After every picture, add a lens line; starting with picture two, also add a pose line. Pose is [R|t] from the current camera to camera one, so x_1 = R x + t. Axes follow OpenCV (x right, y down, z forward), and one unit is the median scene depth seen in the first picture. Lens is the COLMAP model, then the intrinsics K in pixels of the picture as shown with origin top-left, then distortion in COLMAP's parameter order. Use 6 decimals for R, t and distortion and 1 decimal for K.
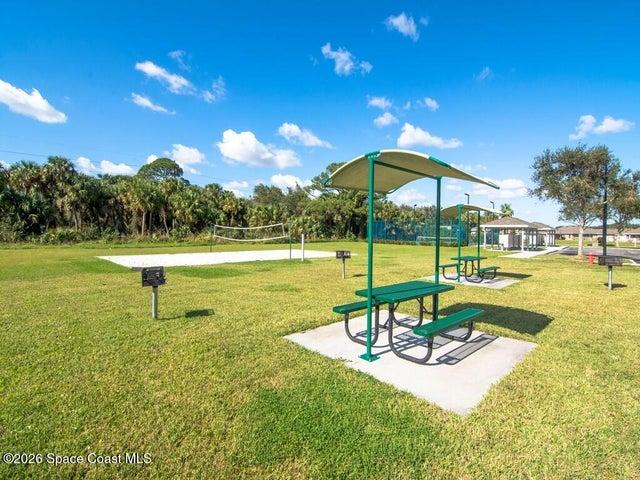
lens RADIAL K [[310.6, 0, 319.7], [0, 310.6, 231.3], [0, 0, 1]] dist [-0.020986, -0.000131]
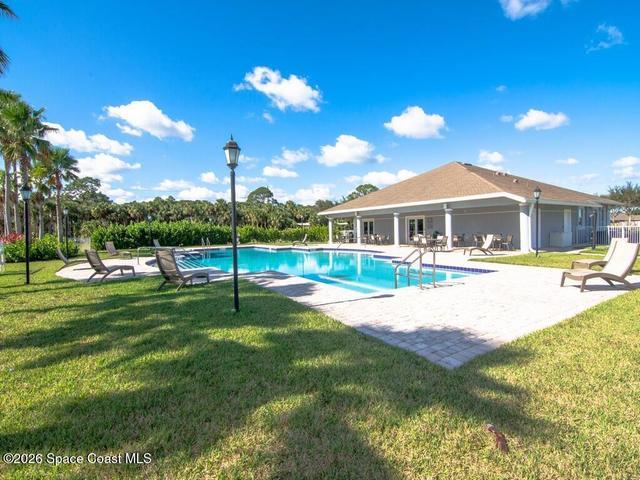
lens RADIAL K [[312.0, 0, 319.2], [0, 312.0, 220.2], [0, 0, 1]] dist [-0.016596, -0.000044]
pose [[0.964658, -0.045867, -0.259484, 0.337904], [0.040177, 0.998823, -0.027192, -0.004122], [0.260426, 0.015805, 0.965364, -0.825237]]
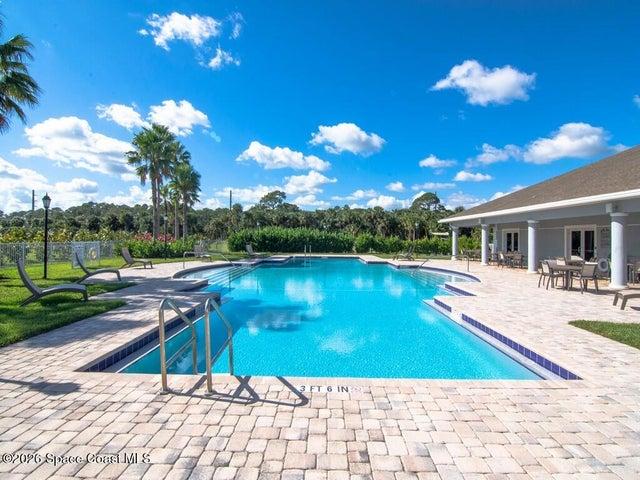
lens RADIAL K [[310.6, 0, 319.7], [0, 310.6, 231.3], [0, 0, 1]] dist [-0.020986, -0.000131]
pose [[0.665823, -0.023968, -0.745725, 0.434679], [0.003623, 0.999576, -0.028892, -0.004928], [0.746101, 0.016536, 0.665627, -0.657198]]
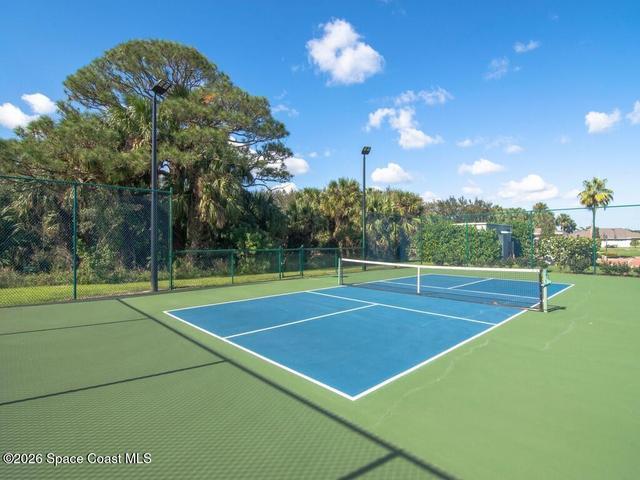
lens RADIAL K [[324.0, 0, 318.5], [0, 324.0, 235.6], [0, 0, 1]] dist [-0.024271, -0.000359]
pose [[0.997986, -0.019931, -0.060221, 0.354372], [0.018950, 0.999679, -0.016820, 0.003576], [0.060537, 0.015645, 0.998043, 0.859986]]
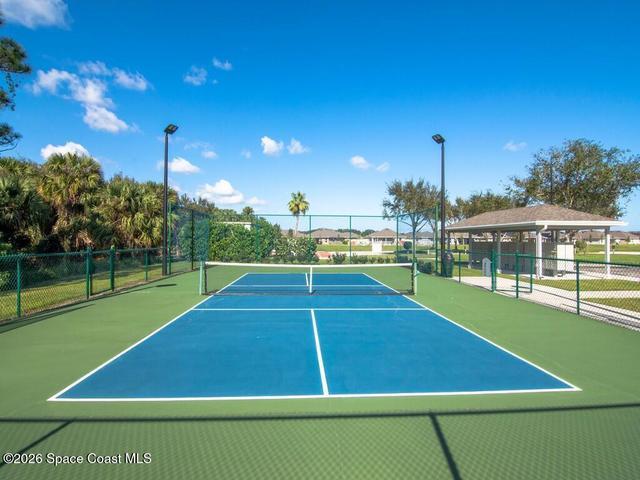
lens RADIAL K [[325.8, 0, 317.7], [0, 325.8, 242.2], [0, 0, 1]] dist [-0.024697, -0.000789]
pose [[0.678379, -0.018223, 0.734486, 0.244998], [0.003012, 0.999753, 0.022023, 0.000497], [-0.734706, -0.012728, 0.678266, 0.930131]]
